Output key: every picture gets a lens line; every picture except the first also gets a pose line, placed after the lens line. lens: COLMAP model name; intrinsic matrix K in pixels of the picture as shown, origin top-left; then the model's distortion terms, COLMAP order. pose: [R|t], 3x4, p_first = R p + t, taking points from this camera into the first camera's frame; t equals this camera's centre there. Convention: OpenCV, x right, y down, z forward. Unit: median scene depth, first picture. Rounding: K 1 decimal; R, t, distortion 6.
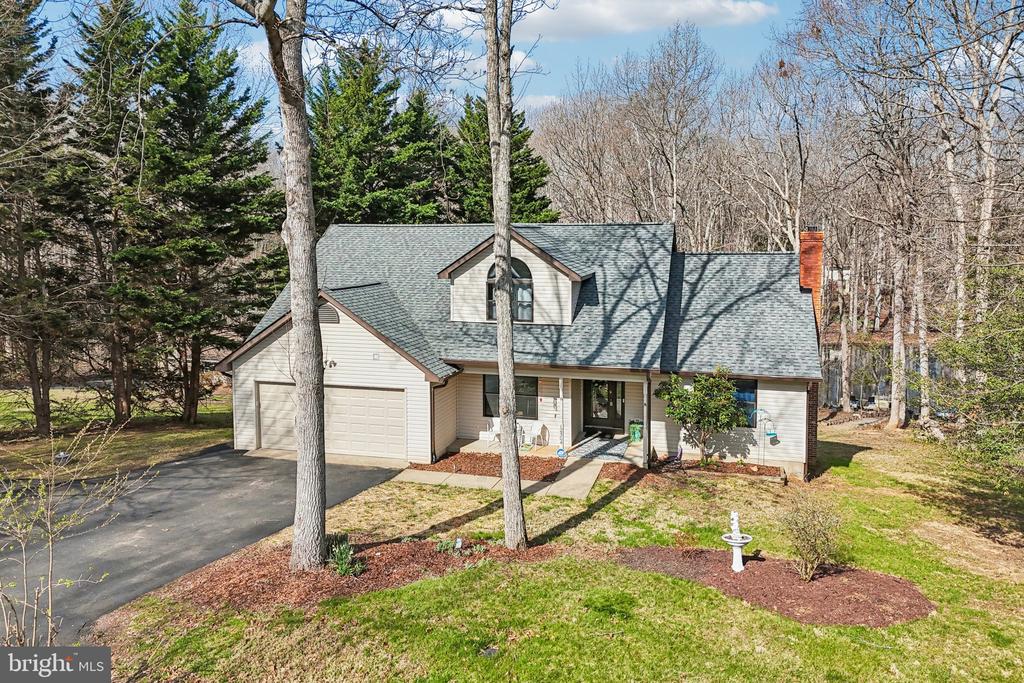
lens RADIAL K [[767.9, 0, 509.6], [0, 767.9, 276.3], [0, 0, 1]] dist [0.042873, -0.004488]
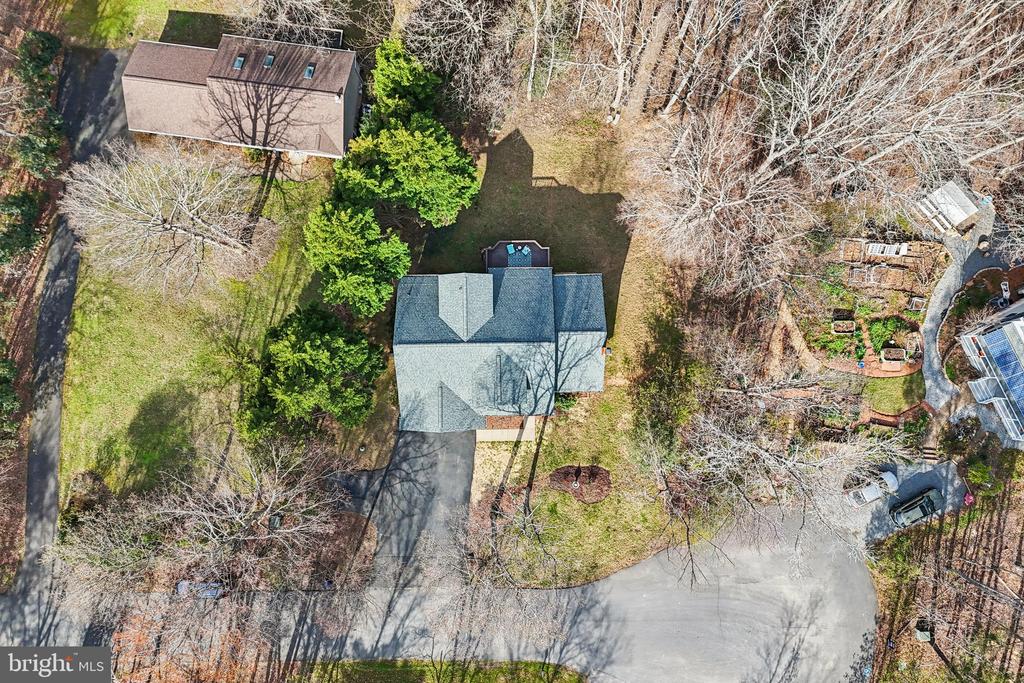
lens RADIAL K [[784.6, 0, 512.0], [0, 784.6, 341.5], [0, 0, 1]] dist [0.096962, -0.119994]
pose [[0.957802, -0.287083, 0.014123, 0.061792], [0.008779, 0.078331, 0.996889, -2.785483], [-0.287296, -0.954698, 0.077546, 0.973707]]
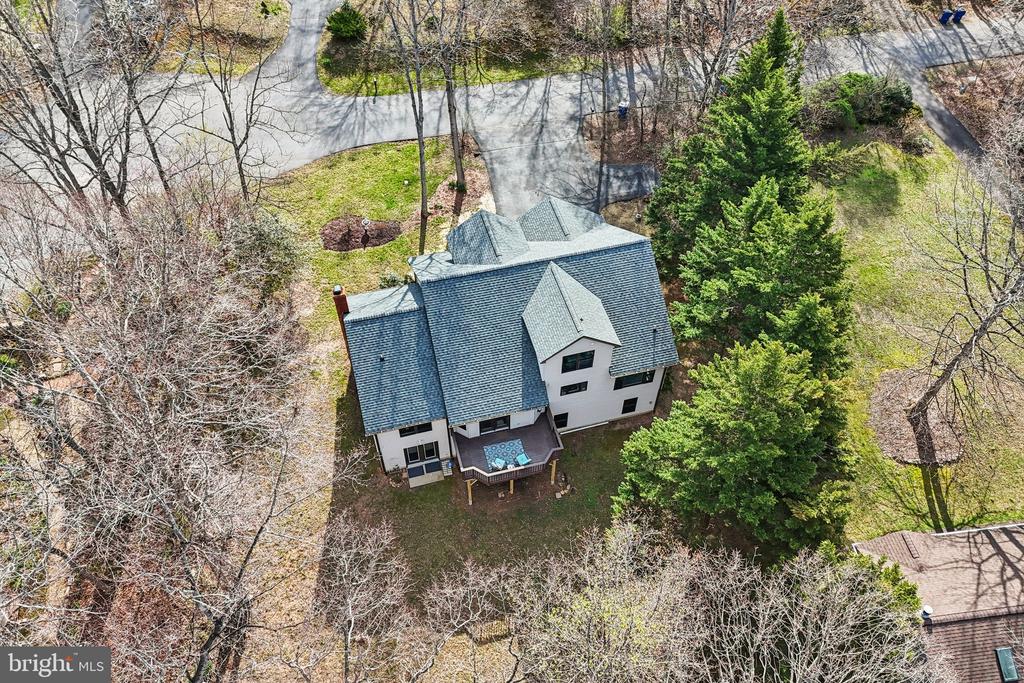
lens RADIAL K [[777.3, 0, 512.0], [0, 777.3, 341.5], [0, 0, 1]] dist [0.057732, -0.009895]
pose [[-0.858938, 0.395285, -0.325538, 0.693805], [-0.035234, 0.588591, 0.807663, -1.454342], [0.510865, 0.705203, -0.491636, 2.211946]]
